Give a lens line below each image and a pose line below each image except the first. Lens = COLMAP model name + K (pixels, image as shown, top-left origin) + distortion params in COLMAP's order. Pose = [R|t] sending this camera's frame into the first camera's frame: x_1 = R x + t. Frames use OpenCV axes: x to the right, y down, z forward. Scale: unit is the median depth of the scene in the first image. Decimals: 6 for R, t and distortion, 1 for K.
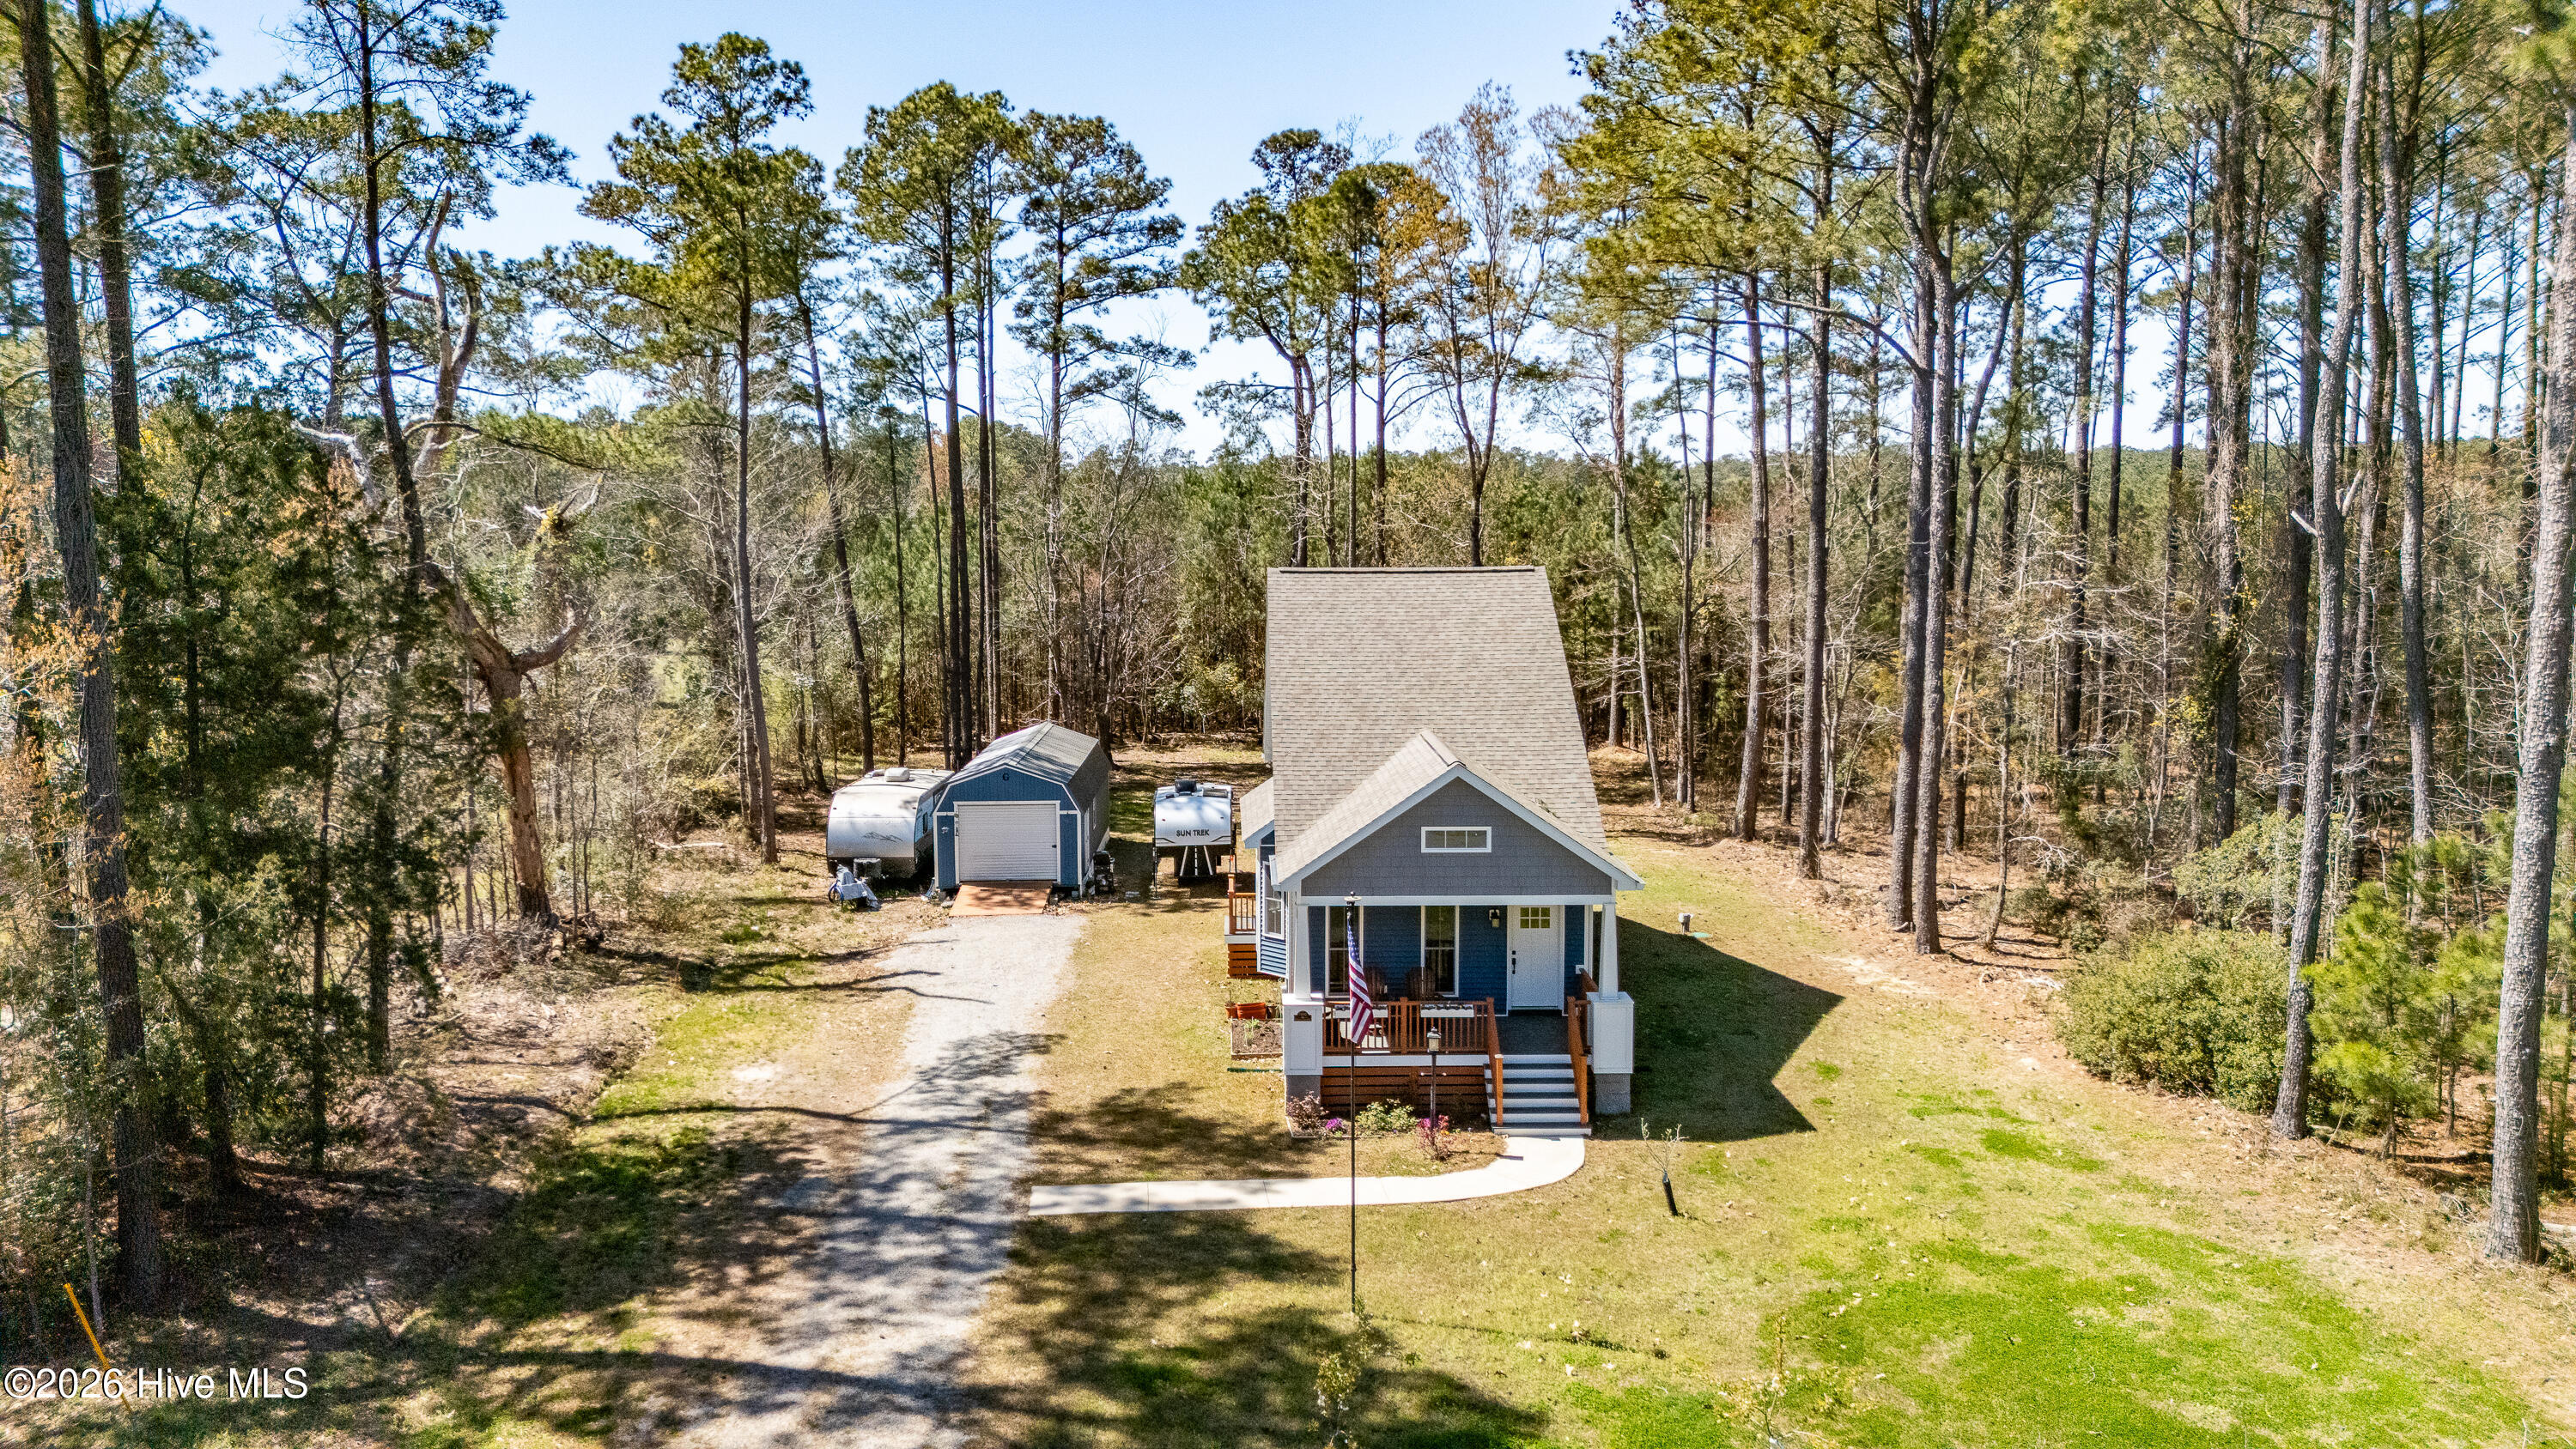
lens RADIAL K [[1895.3, 0, 1284.6], [0, 1895.3, 723.6], [0, 0, 1]] dist [0.063057, -0.052335]
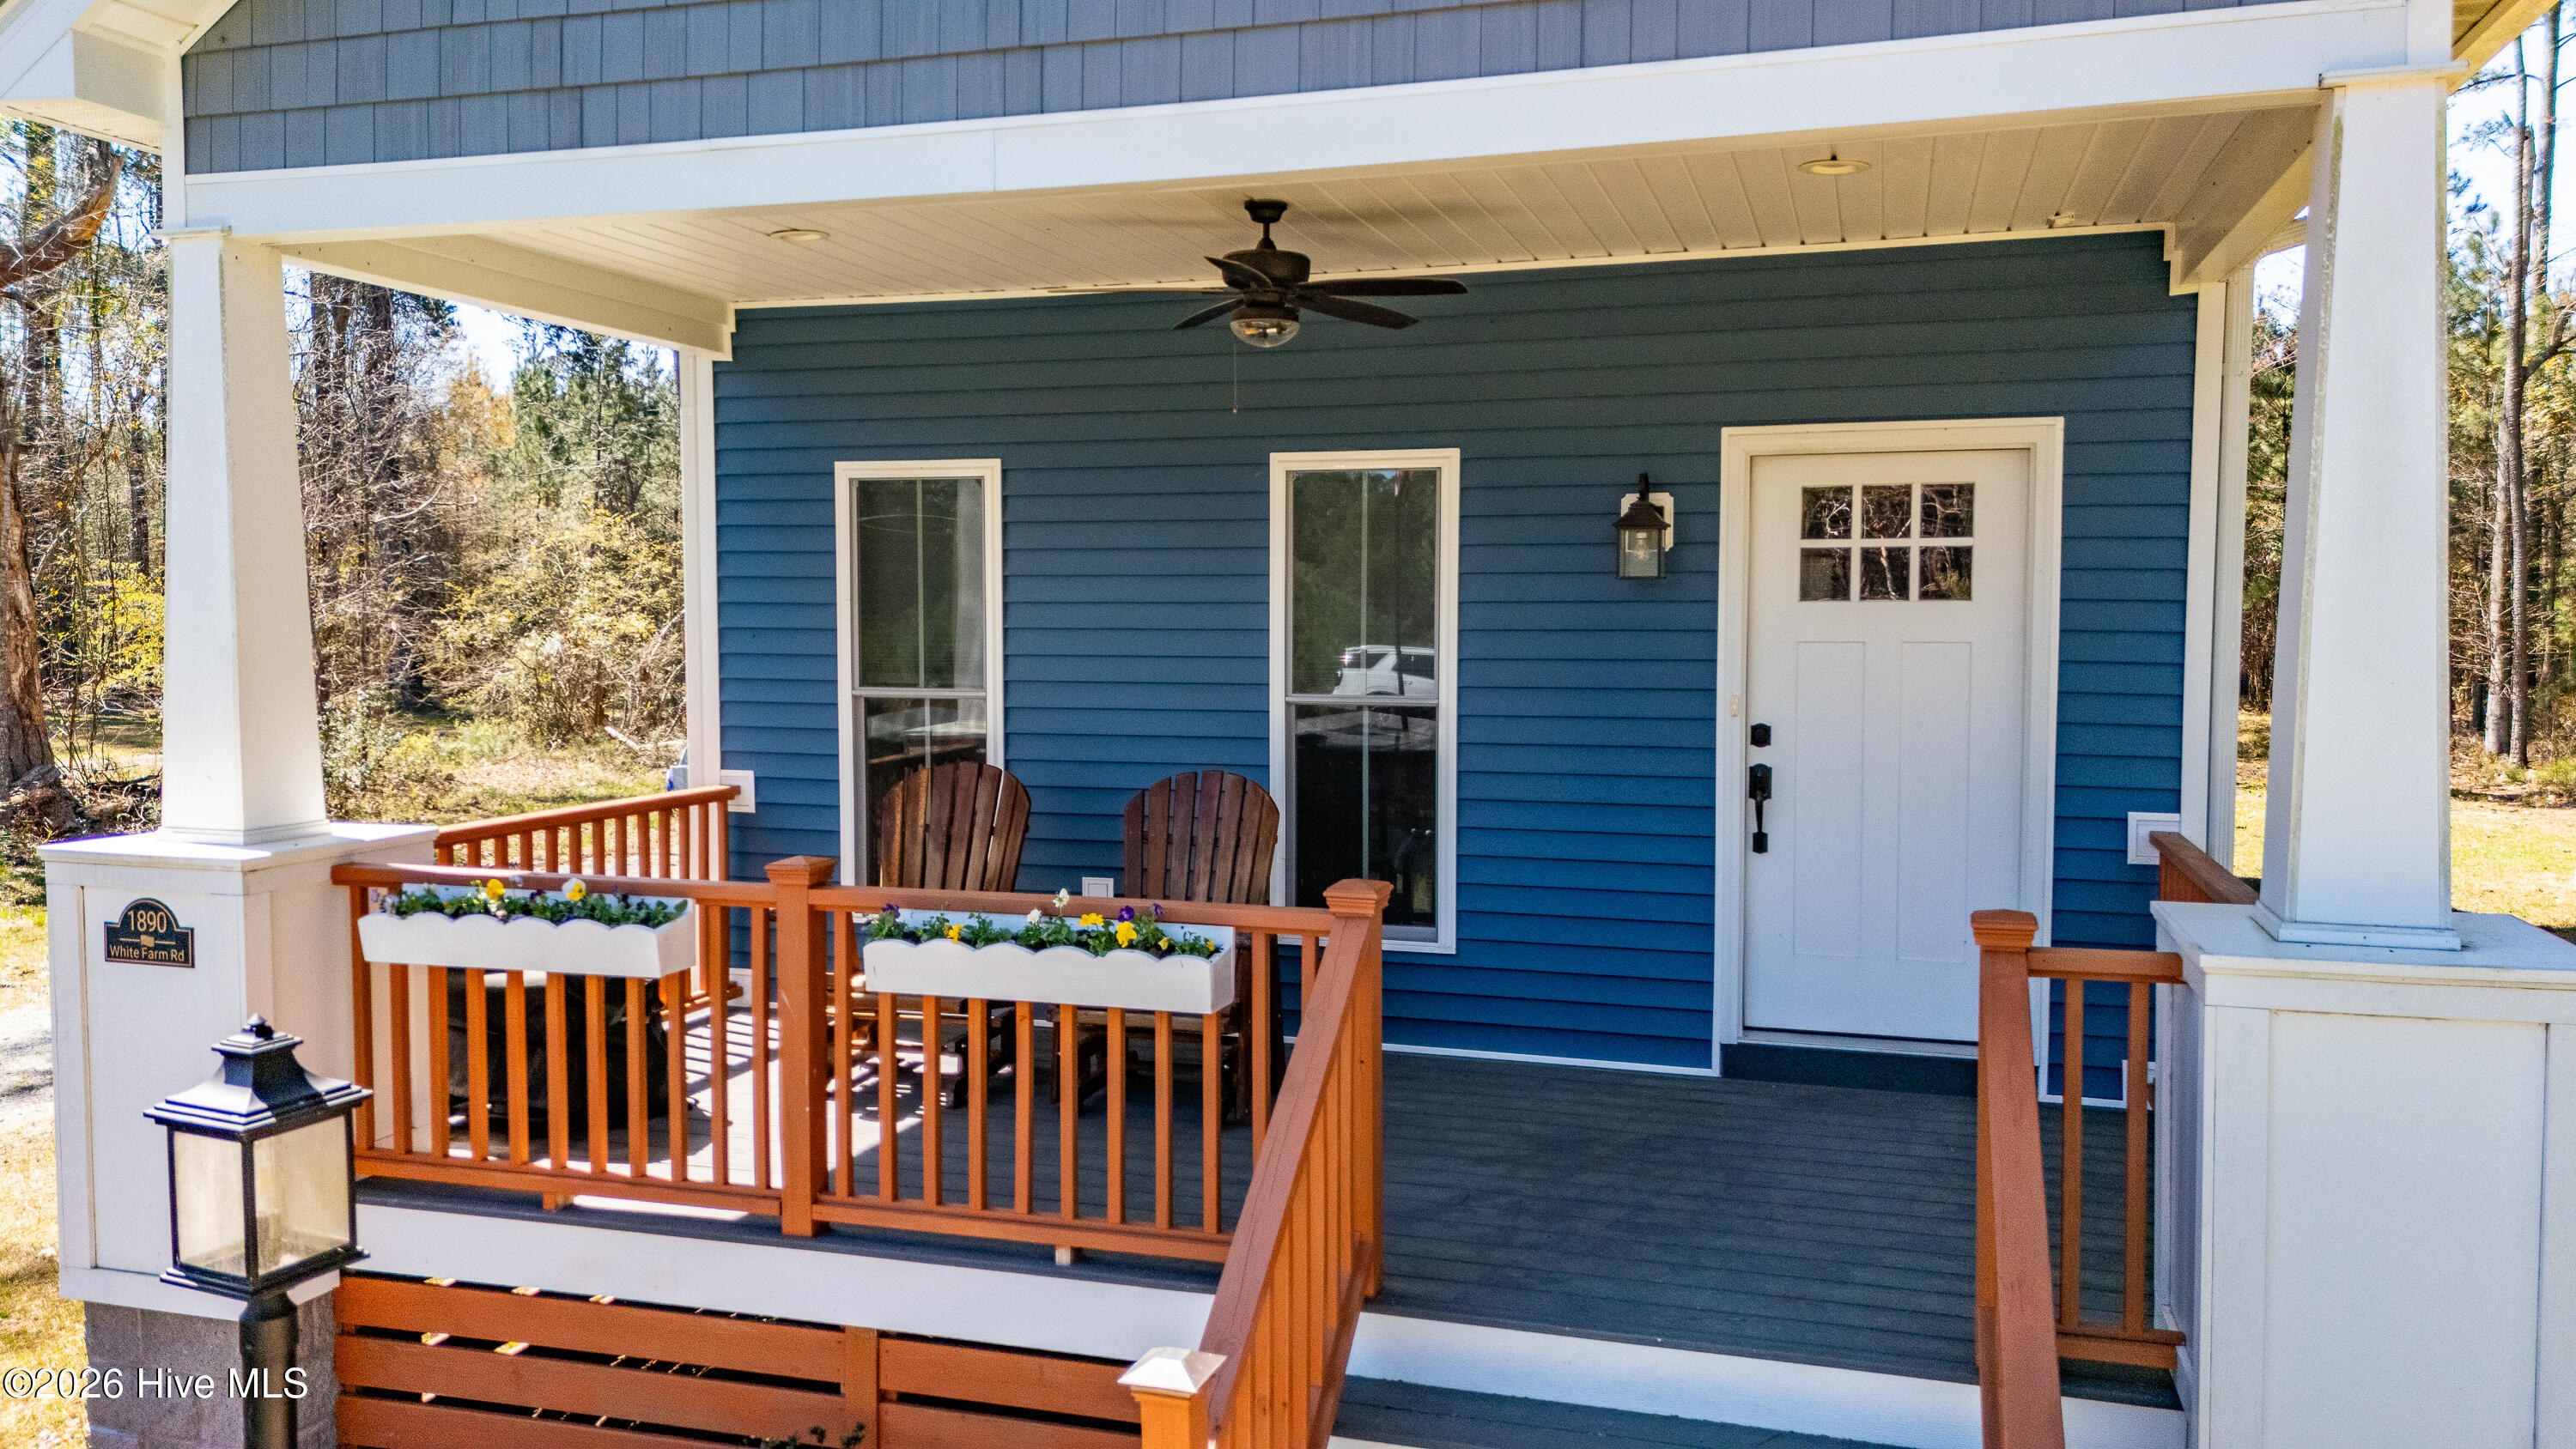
lens RADIAL K [[1895.3, 0, 1313.0], [0, 1895.3, 714.4], [0, 0, 1]] dist [0.063057, -0.052335]
pose [[0.949661, 0.024637, -0.312310, 0.152024], [-0.041130, 0.998079, -0.046331, 0.143226], [0.310568, 0.056844, 0.948850, 0.897907]]
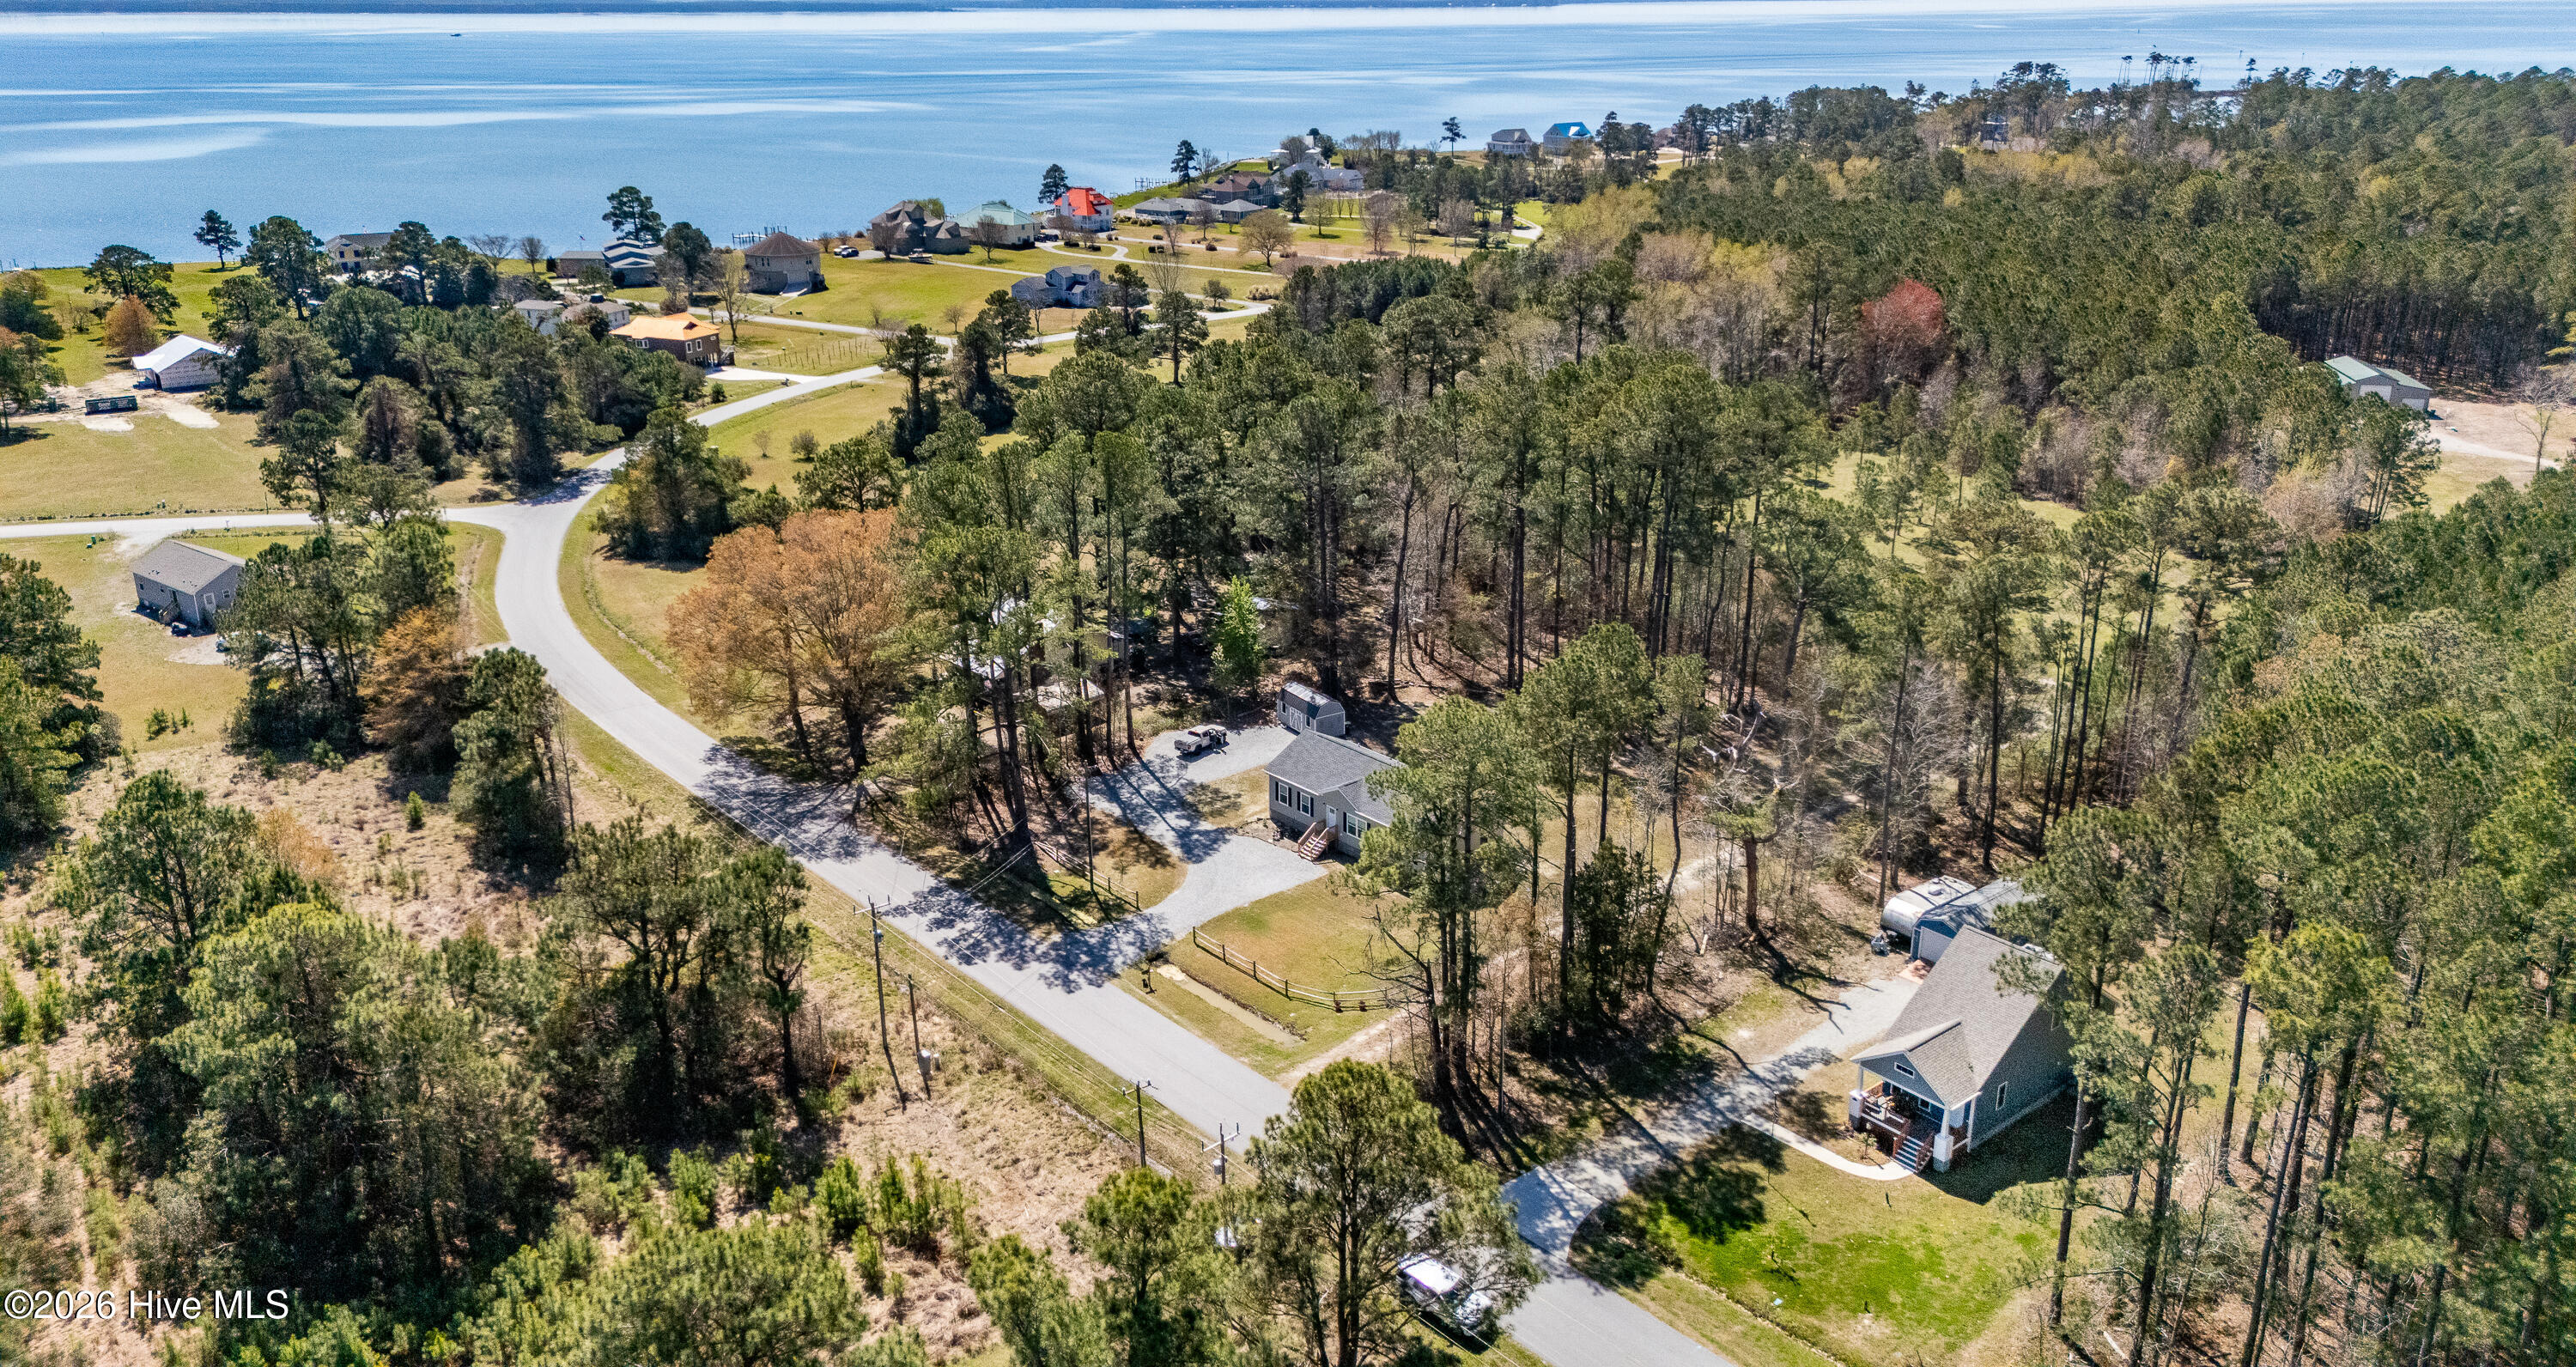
lens RADIAL K [[1883.5, 0, 1271.9], [0, 1883.5, 644.3], [0, 0, 1]] dist [0.066914, -0.048531]
pose [[0.601800, 0.260266, -0.755049, 1.707705], [-0.086130, 0.961046, 0.262625, -1.399100], [0.793989, -0.093015, 0.600774, -1.720735]]
